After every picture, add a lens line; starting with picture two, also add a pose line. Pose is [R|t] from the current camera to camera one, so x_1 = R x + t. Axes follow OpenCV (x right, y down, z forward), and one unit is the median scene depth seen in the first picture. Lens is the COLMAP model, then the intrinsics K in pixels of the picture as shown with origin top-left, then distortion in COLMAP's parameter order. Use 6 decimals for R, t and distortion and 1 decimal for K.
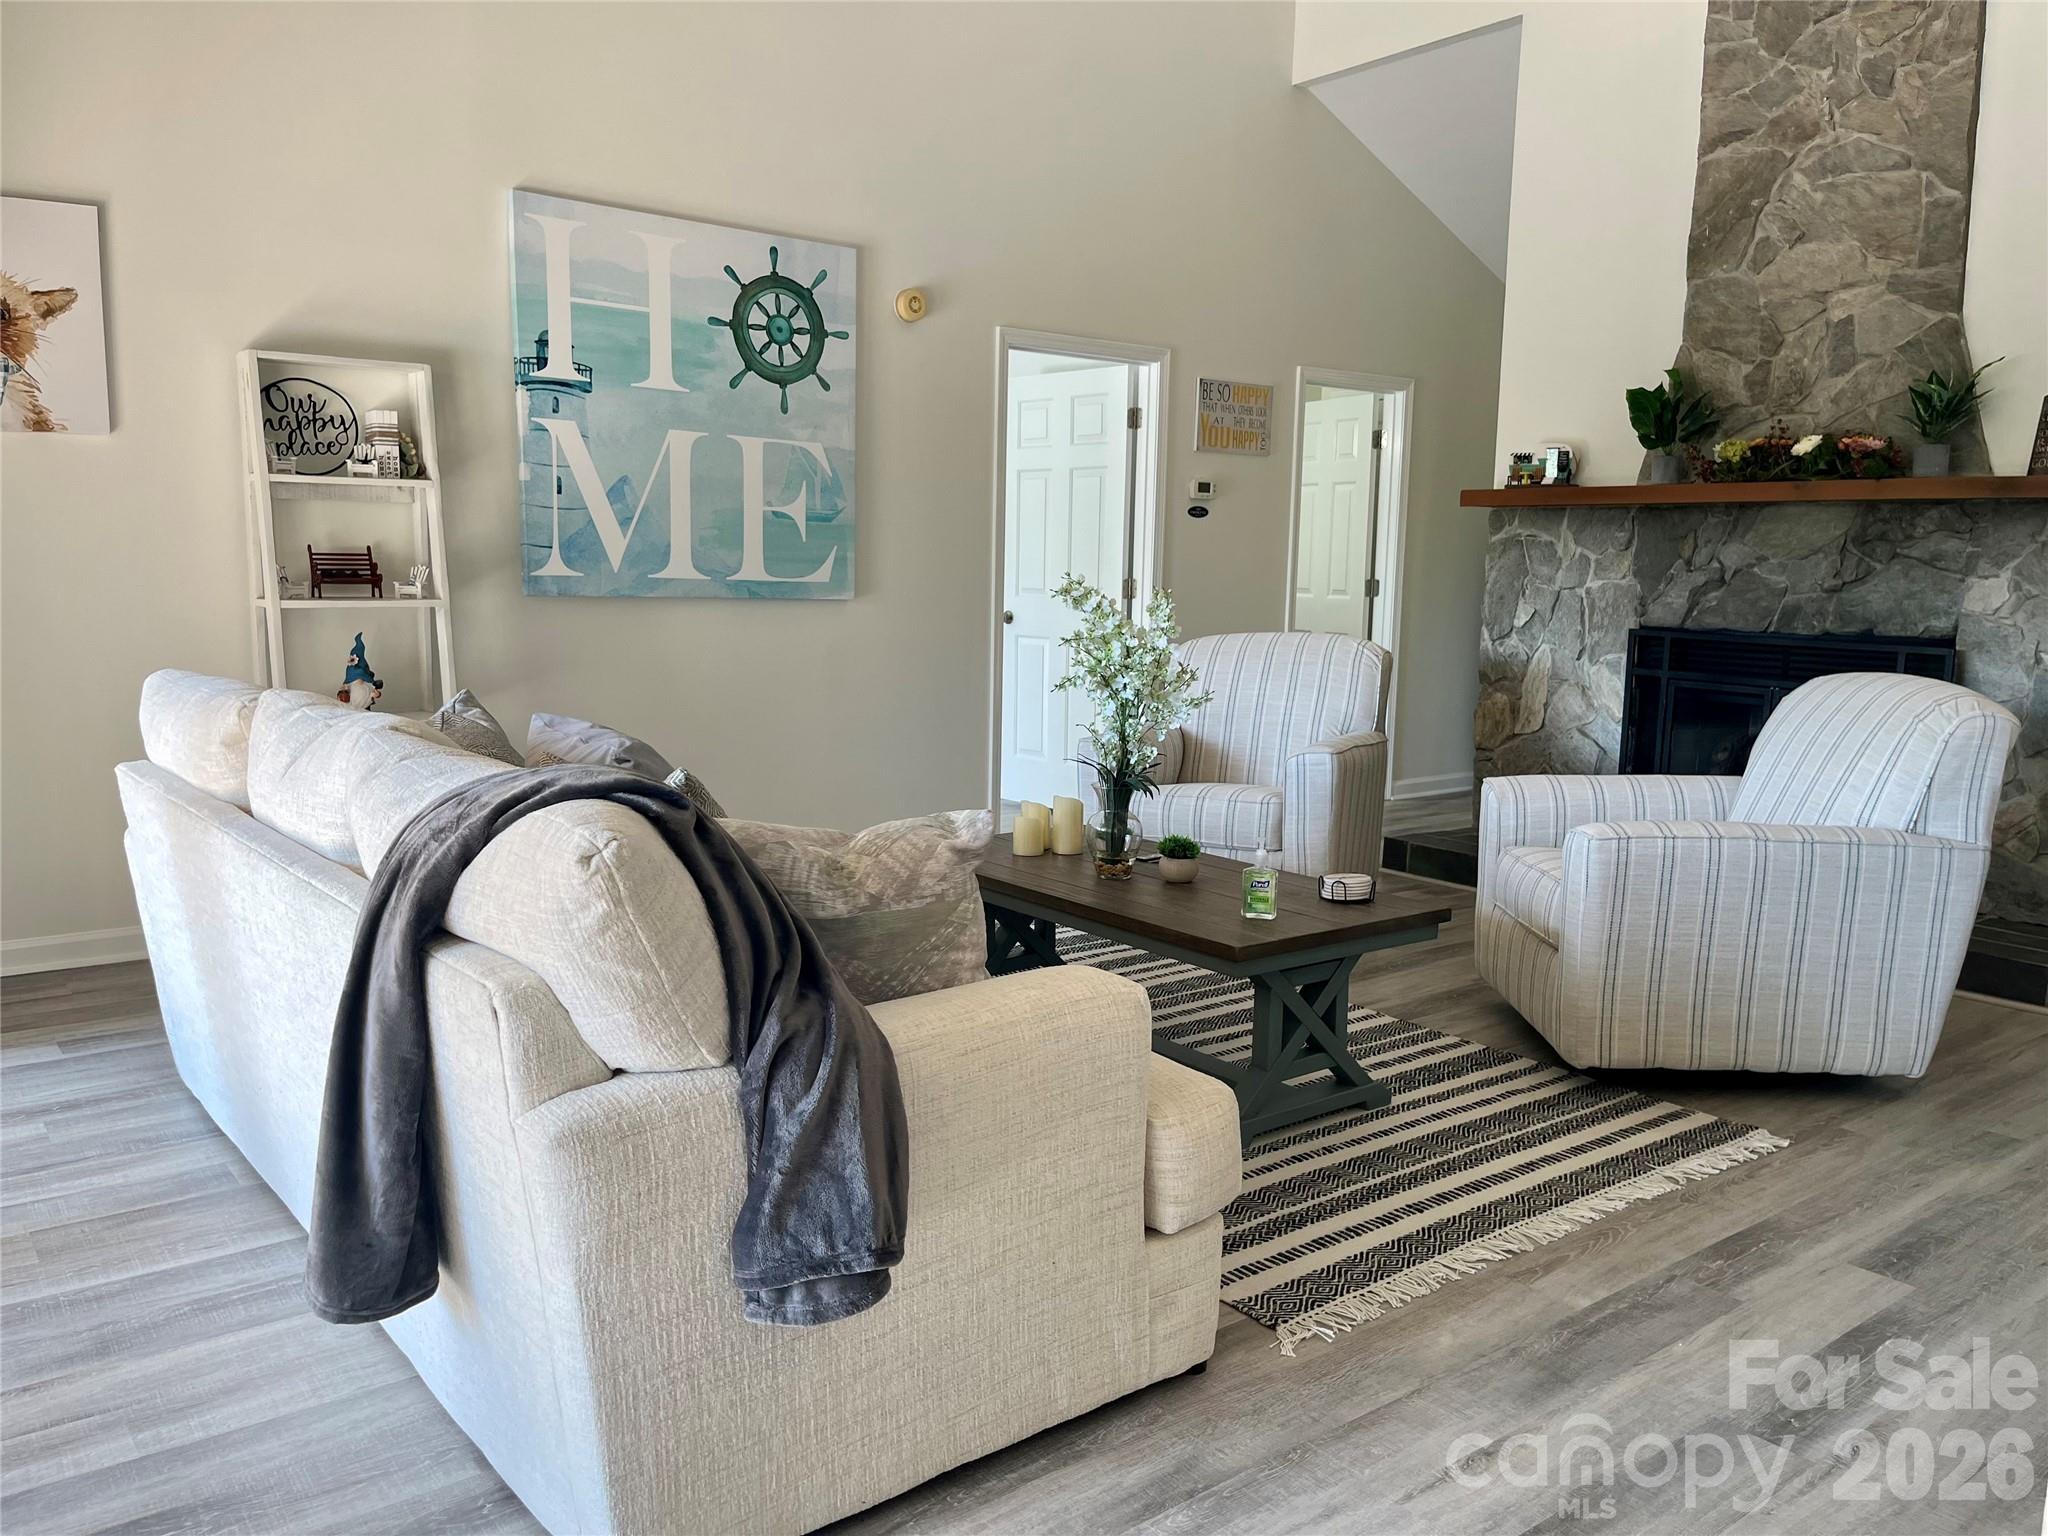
lens RADIAL K [[1540.1, 0, 1023.4], [0, 1540.1, 755.0], [0, 0, 1]] dist [0.013672, -0.038044]
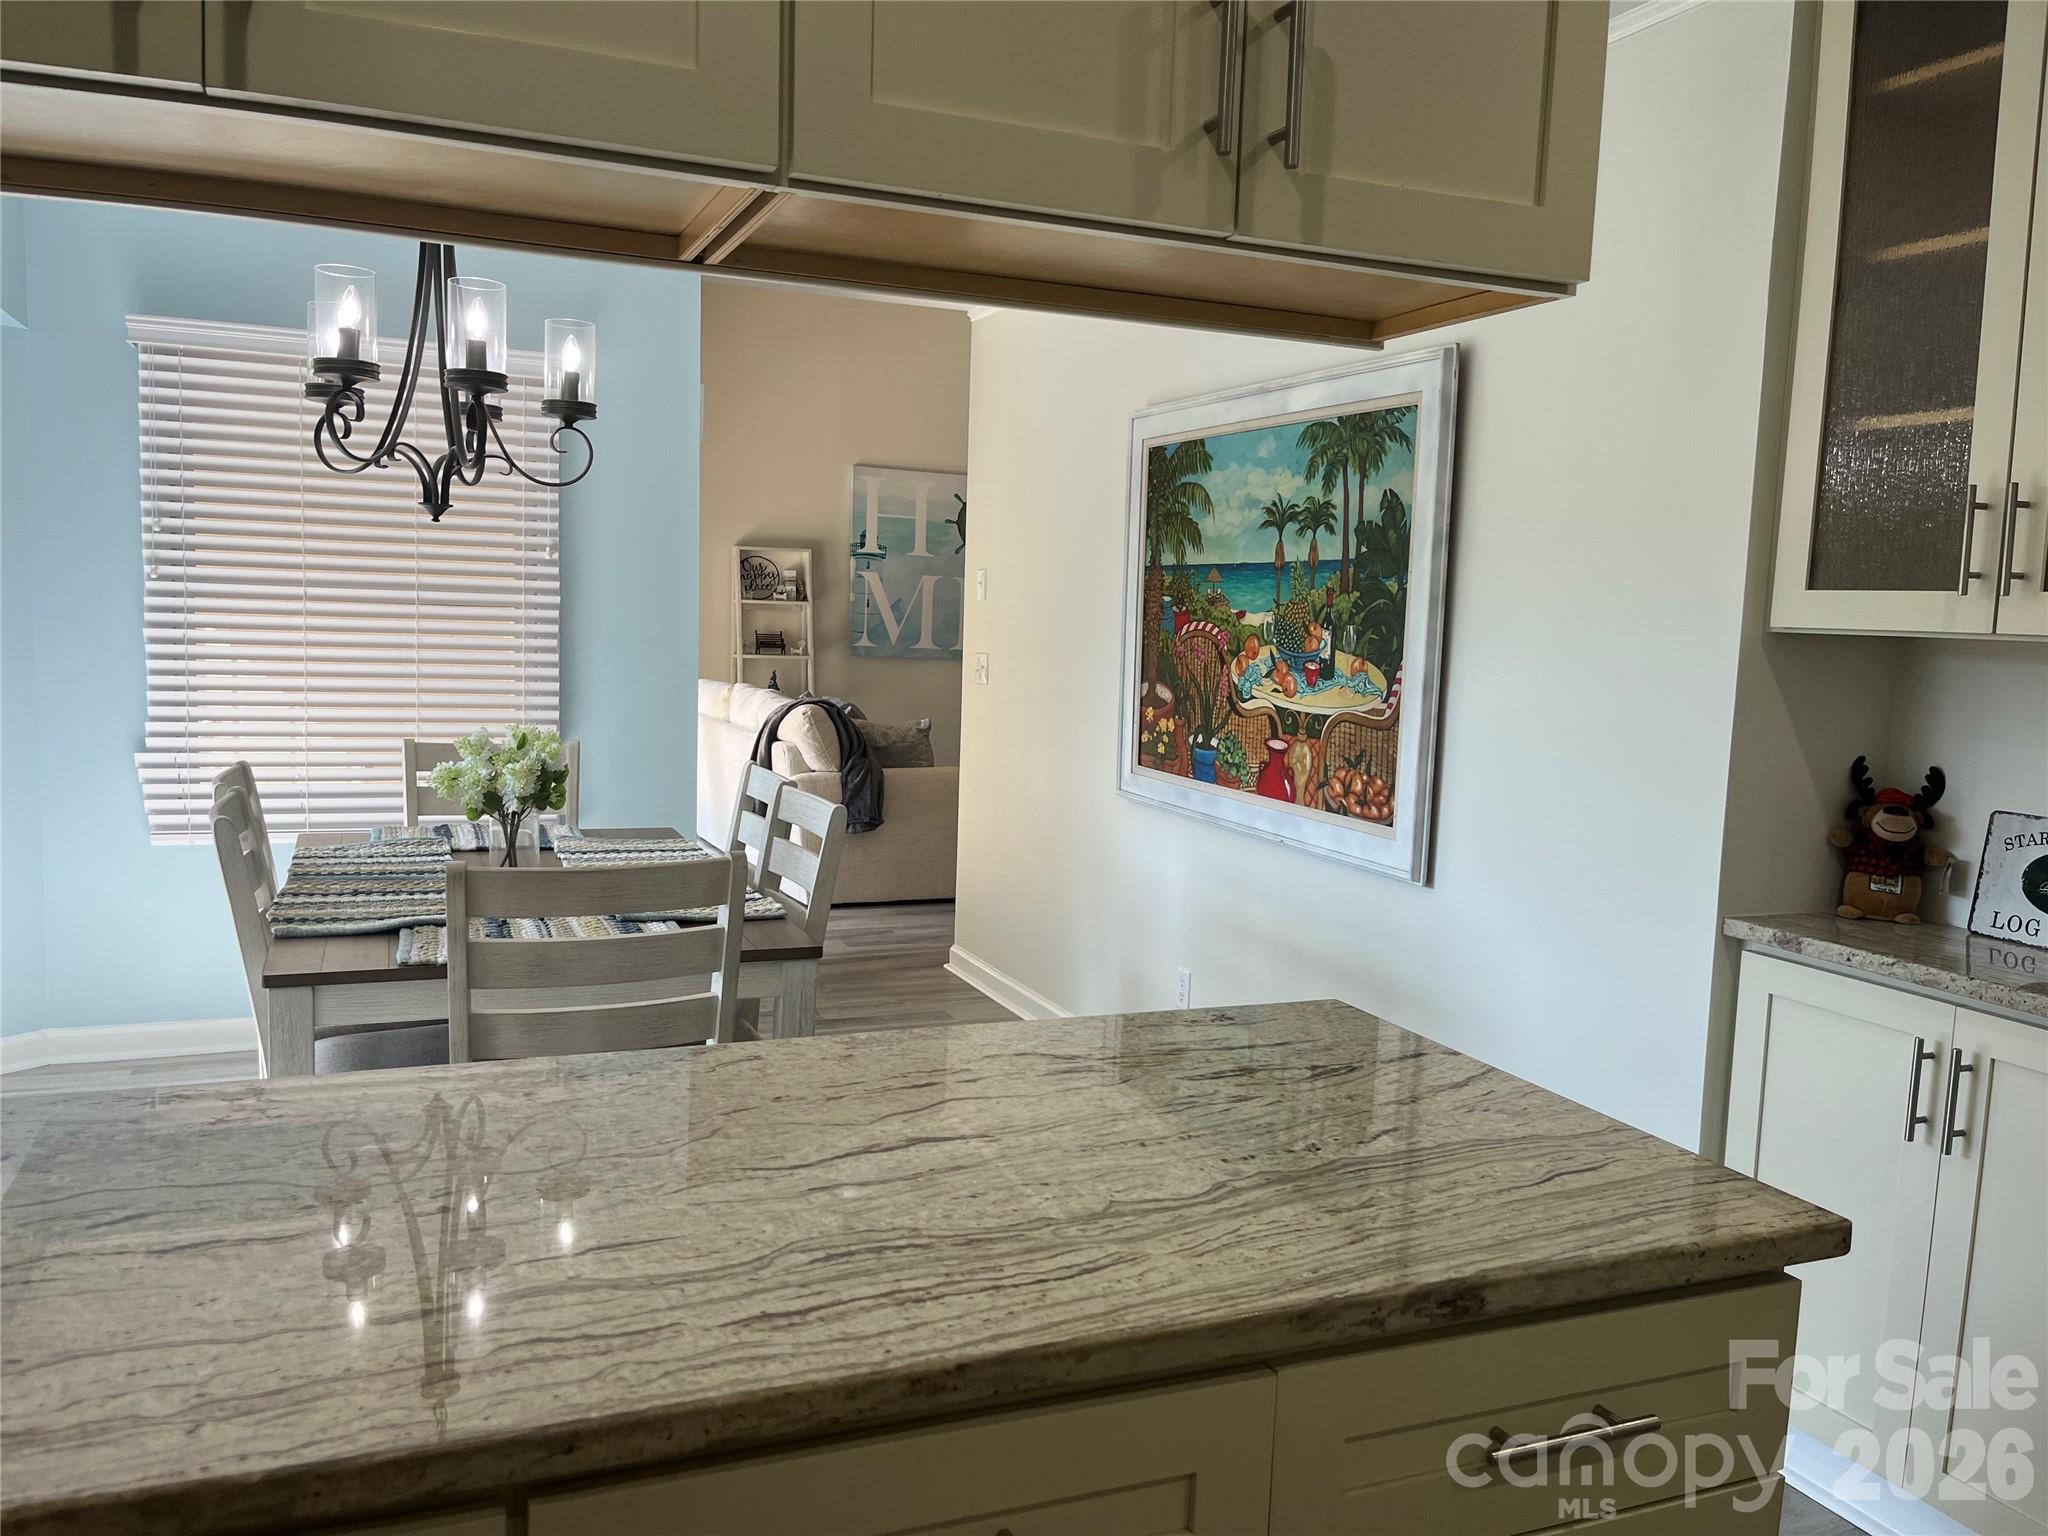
lens RADIAL K [[1540.1, 0, 1022.4], [0, 1540.1, 776.6], [0, 0, 1]] dist [0.013672, -0.038044]
pose [[0.964045, 0.042832, -0.262264, 0.486622], [-0.051113, 0.998384, -0.024832, 0.107403], [0.260776, 0.037344, 0.964677, -1.009929]]
